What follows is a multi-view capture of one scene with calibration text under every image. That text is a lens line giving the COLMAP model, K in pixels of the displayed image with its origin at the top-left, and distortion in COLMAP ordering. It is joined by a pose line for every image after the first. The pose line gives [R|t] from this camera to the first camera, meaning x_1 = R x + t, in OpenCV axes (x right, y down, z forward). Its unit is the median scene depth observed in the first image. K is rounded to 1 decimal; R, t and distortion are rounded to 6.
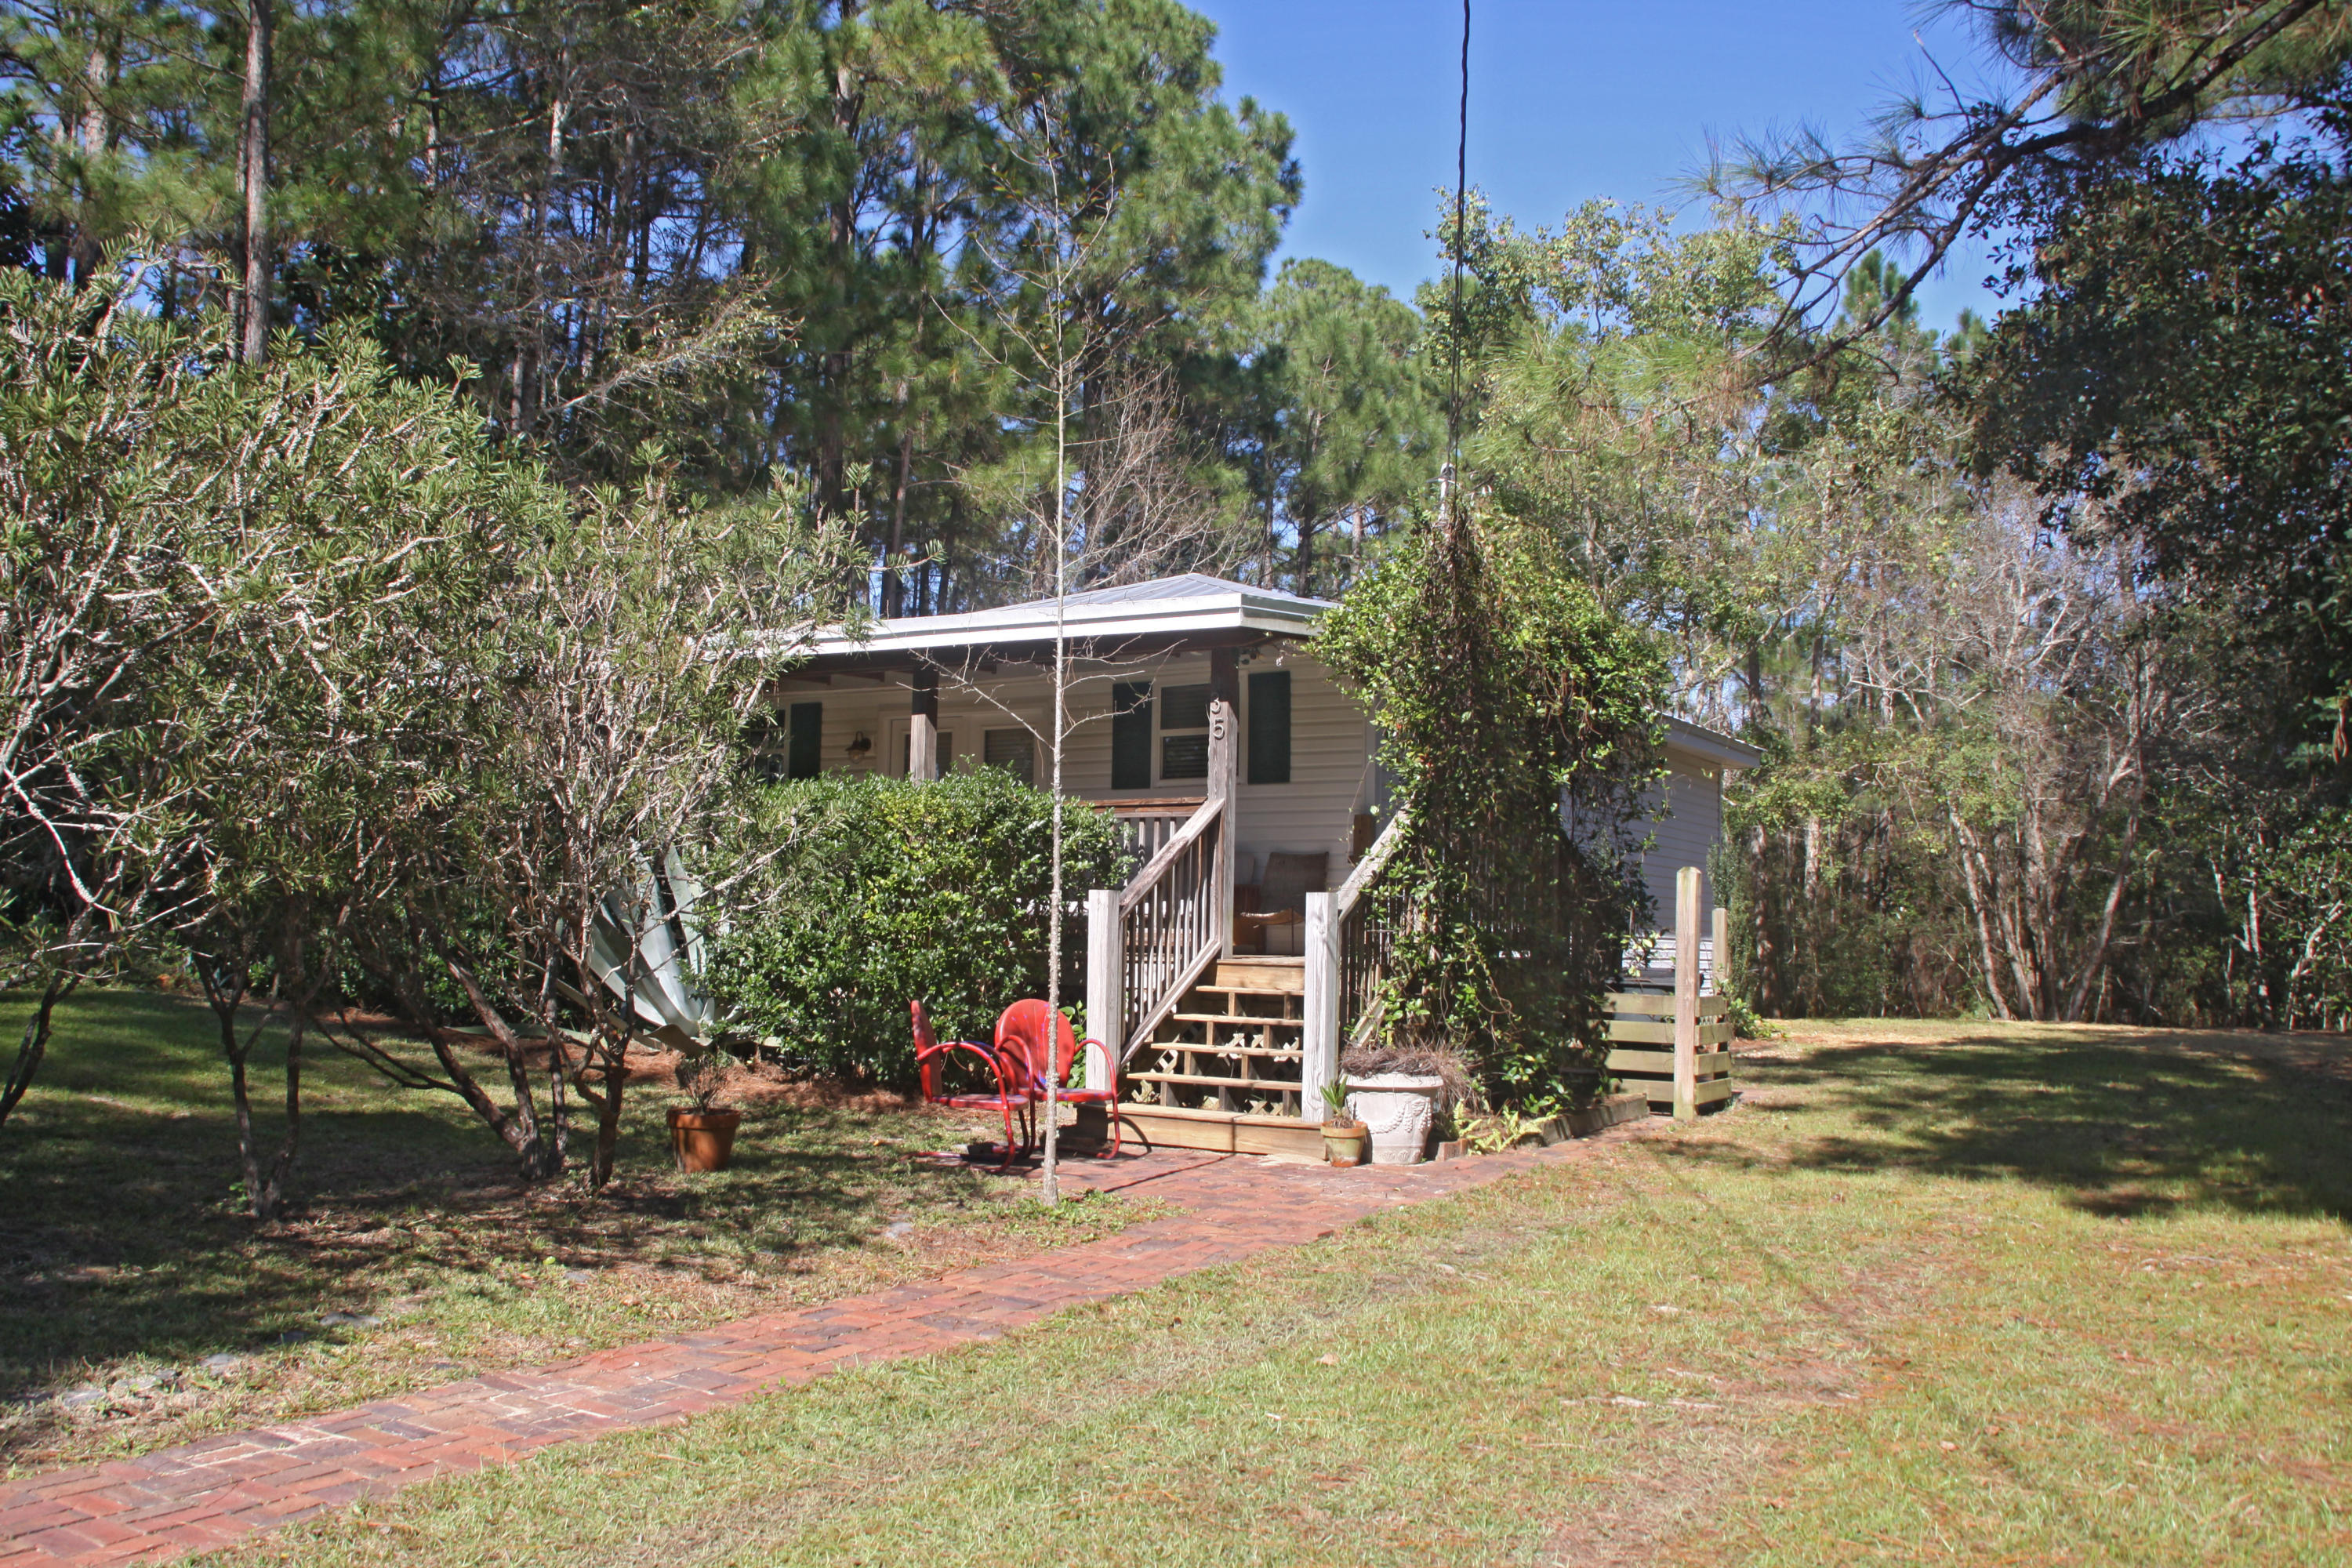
lens RADIAL K [[2004.1, 0, 1126.2], [0, 2004.1, 812.9], [0, 0, 1]] dist [-0.153587, 0.130905]
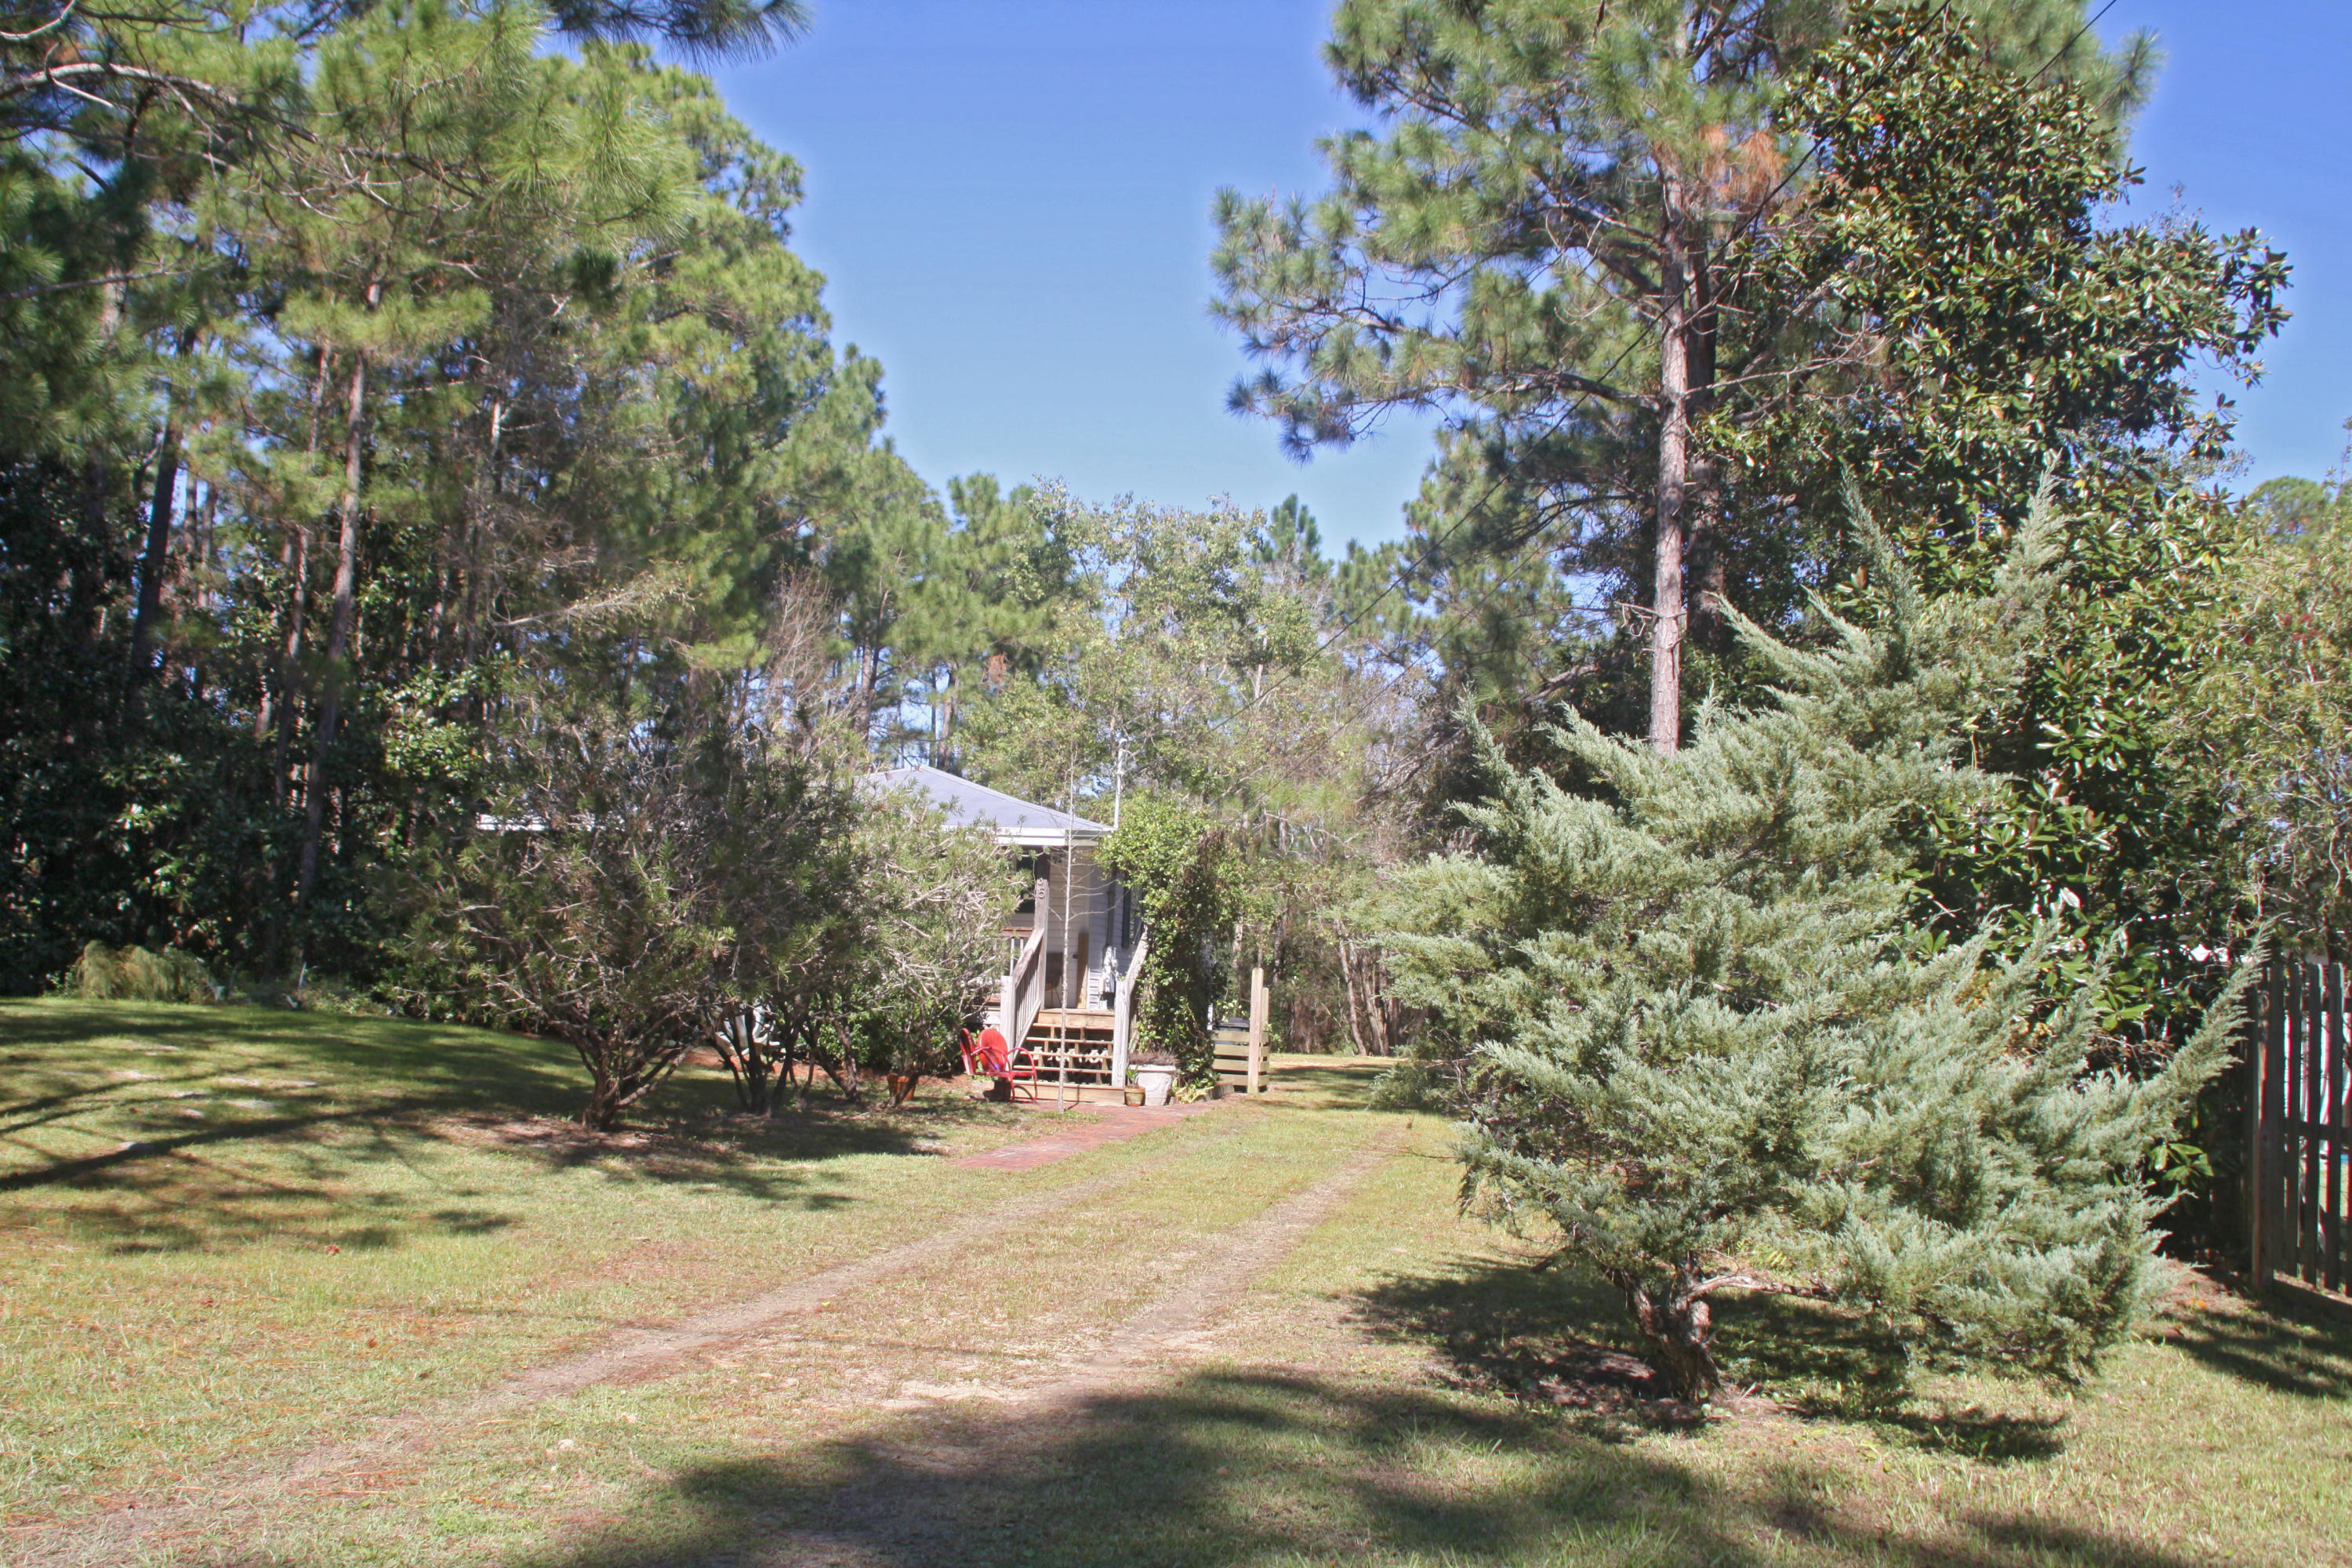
lens RADIAL K [[2004.1, 0, 1126.2], [0, 2004.1, 812.9], [0, 0, 1]] dist [-0.153587, 0.130905]
pose [[0.946347, 0.047327, 0.319667, -0.688723], [-0.041064, 0.998810, -0.026306, -0.097987], [-0.320532, 0.011768, 0.947165, -1.213115]]
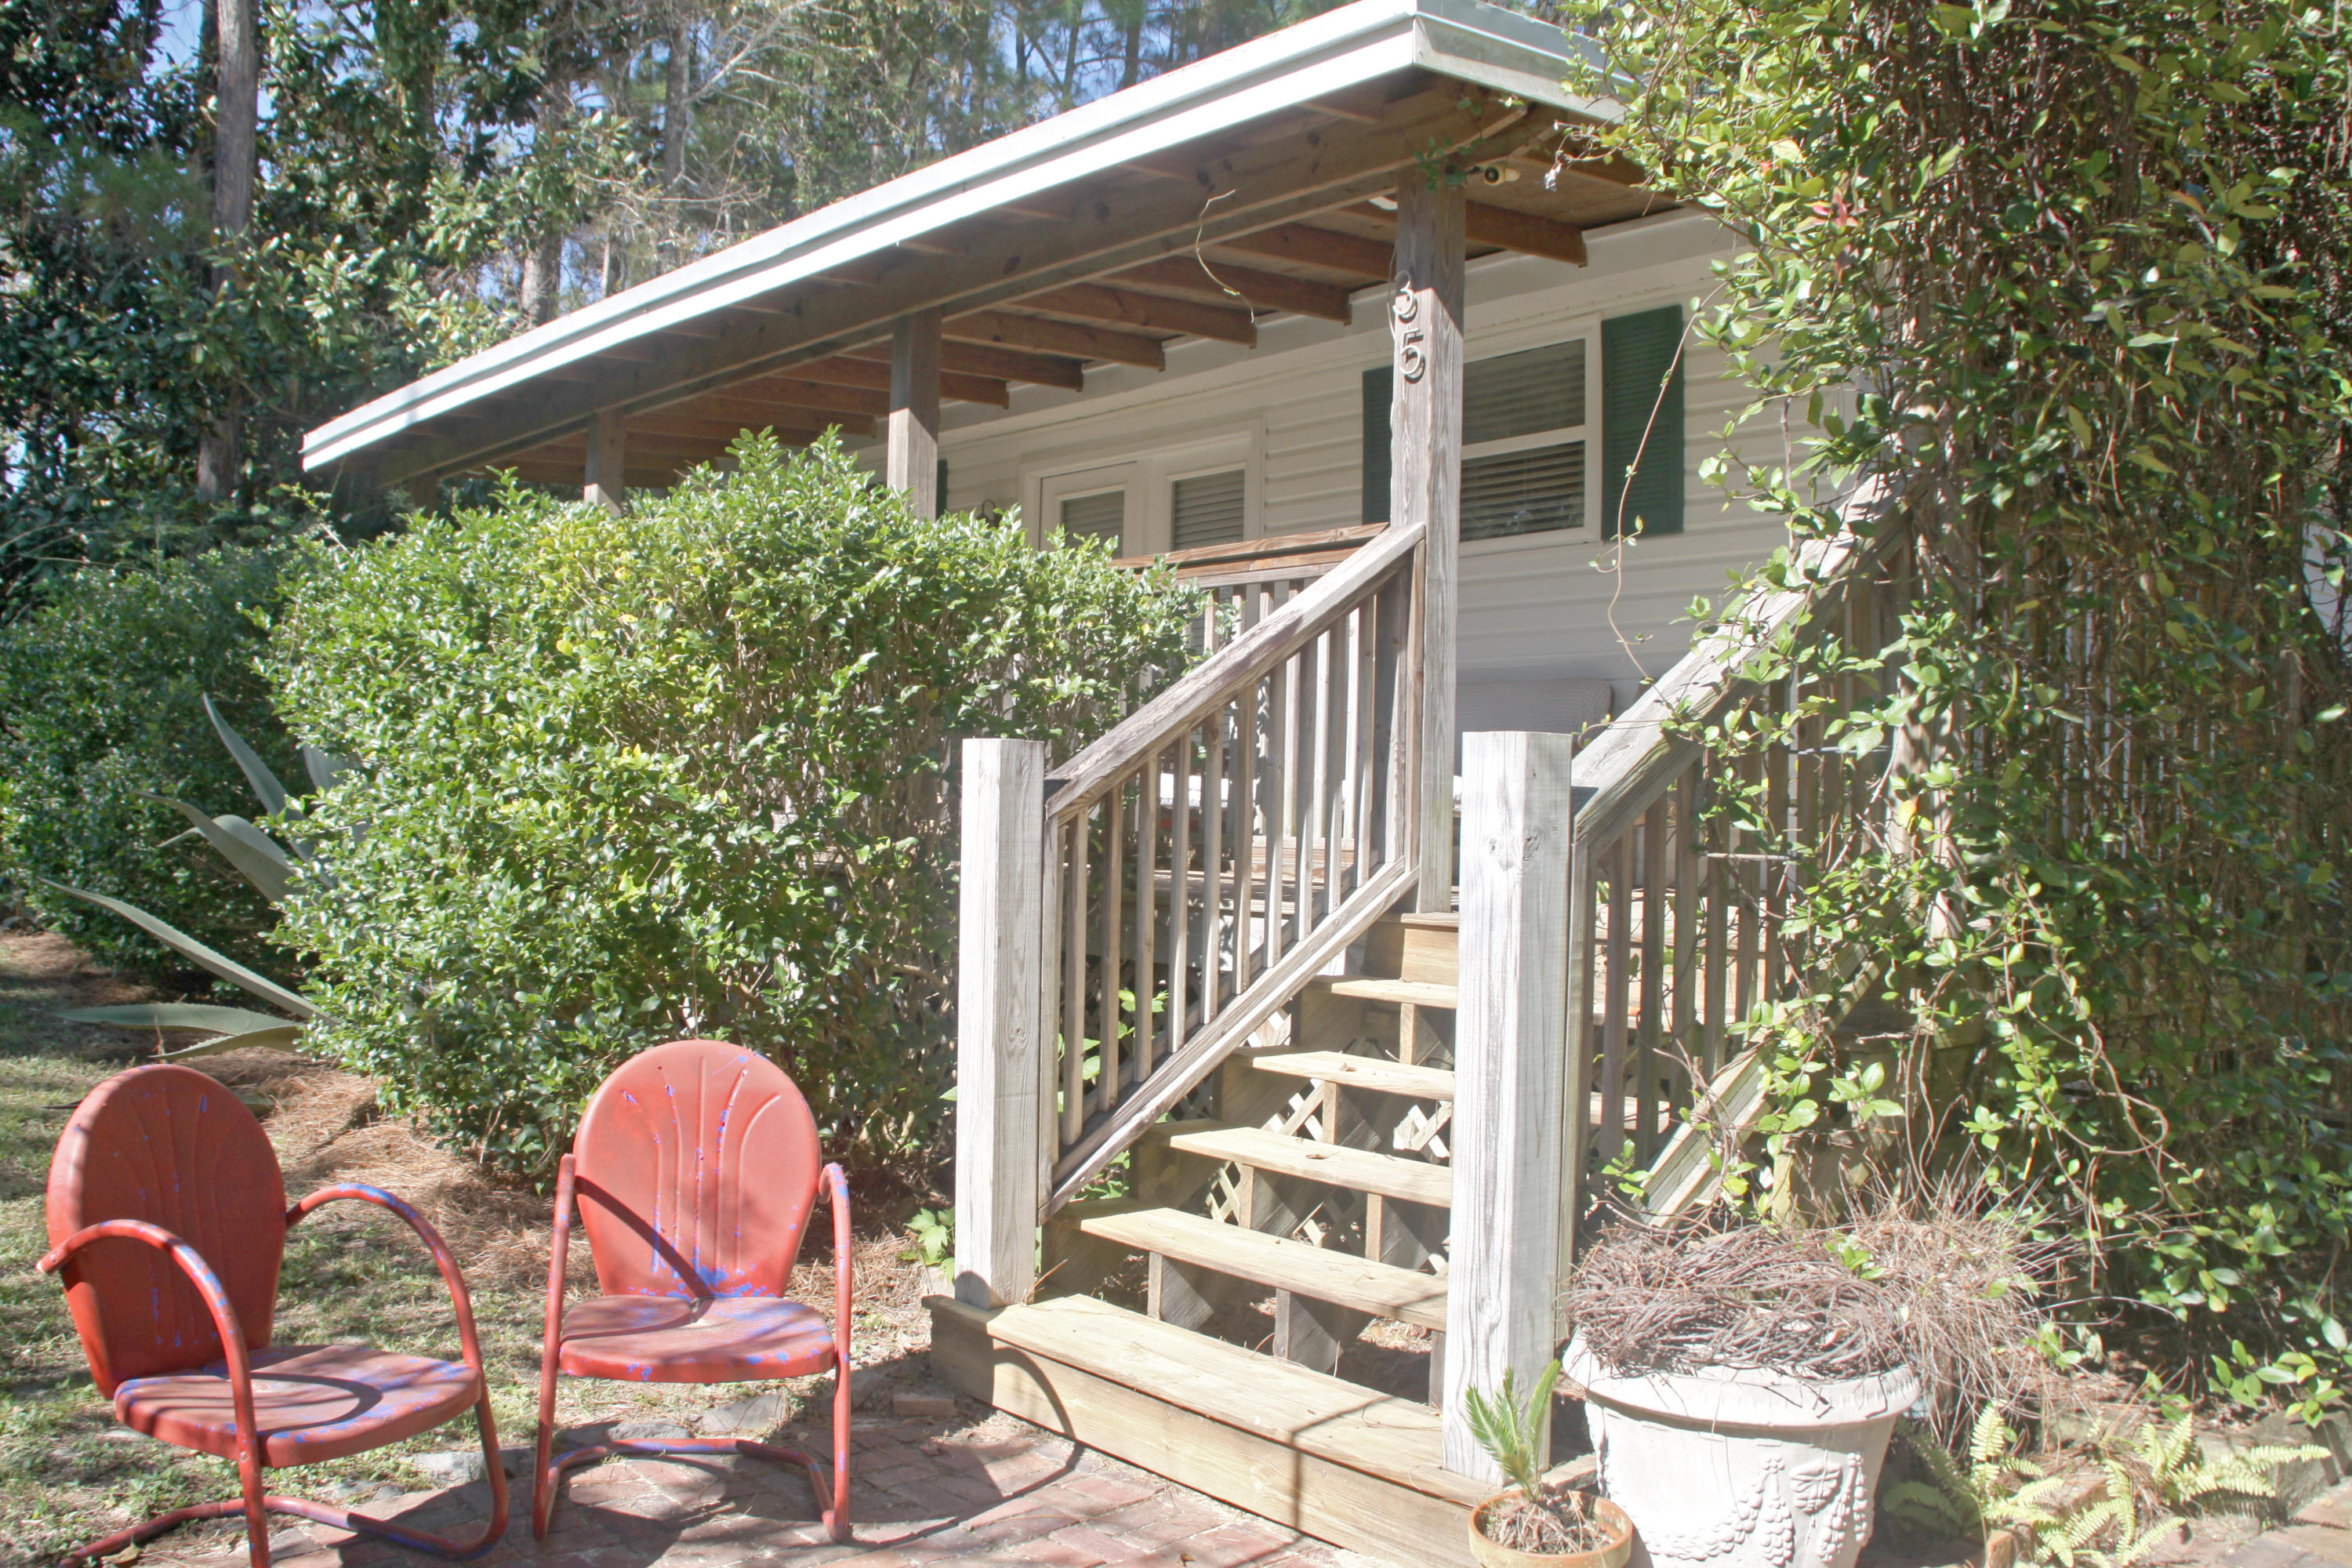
lens RADIAL K [[2004.1, 0, 1126.2], [0, 2004.1, 812.9], [0, 0, 1]] dist [-0.153587, 0.130905]
pose [[0.953210, -0.003027, -0.302295, 0.153416], [0.021225, 0.998152, 0.056932, 0.037485], [0.301564, -0.060685, 0.951513, 0.794471]]
